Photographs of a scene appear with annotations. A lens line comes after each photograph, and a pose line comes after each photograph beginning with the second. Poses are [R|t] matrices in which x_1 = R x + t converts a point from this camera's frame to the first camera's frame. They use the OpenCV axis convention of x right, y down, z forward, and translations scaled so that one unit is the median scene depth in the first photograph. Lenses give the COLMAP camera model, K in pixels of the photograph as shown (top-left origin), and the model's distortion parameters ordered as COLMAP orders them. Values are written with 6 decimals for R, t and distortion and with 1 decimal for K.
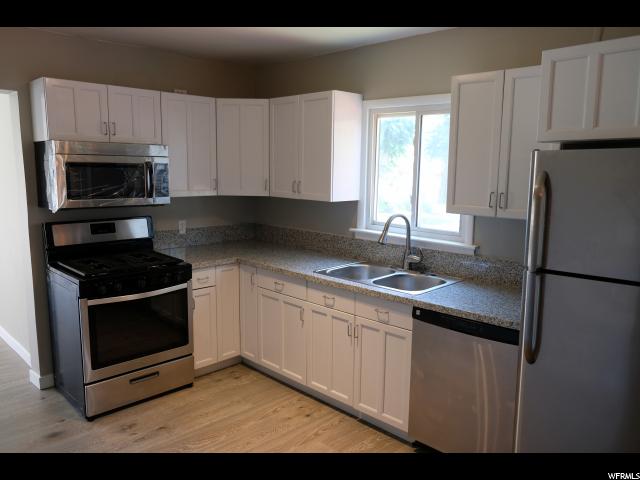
lens RADIAL K [[499.4, 0, 322.3], [0, 499.4, 238.0], [0, 0, 1]] dist [-0.008989, -0.005215]
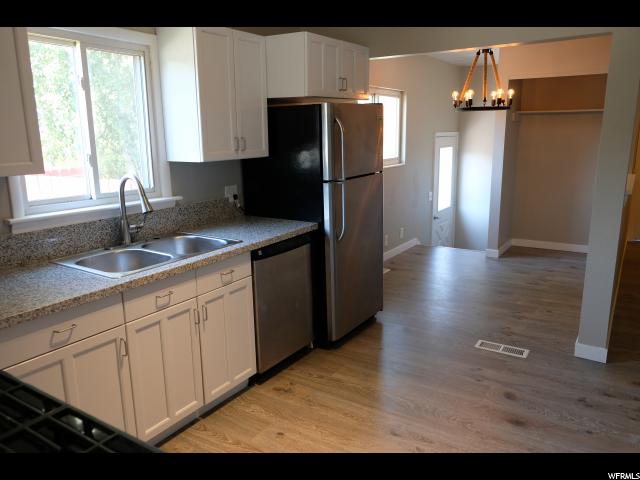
lens RADIAL K [[499.4, 0, 322.3], [0, 499.4, 238.0], [0, 0, 1]] dist [-0.008989, -0.005215]
pose [[-0.214391, -0.210134, 0.953876, -0.717594], [0.156556, 0.956565, 0.245914, -0.103783], [-0.964120, 0.202056, -0.172181, 0.892559]]
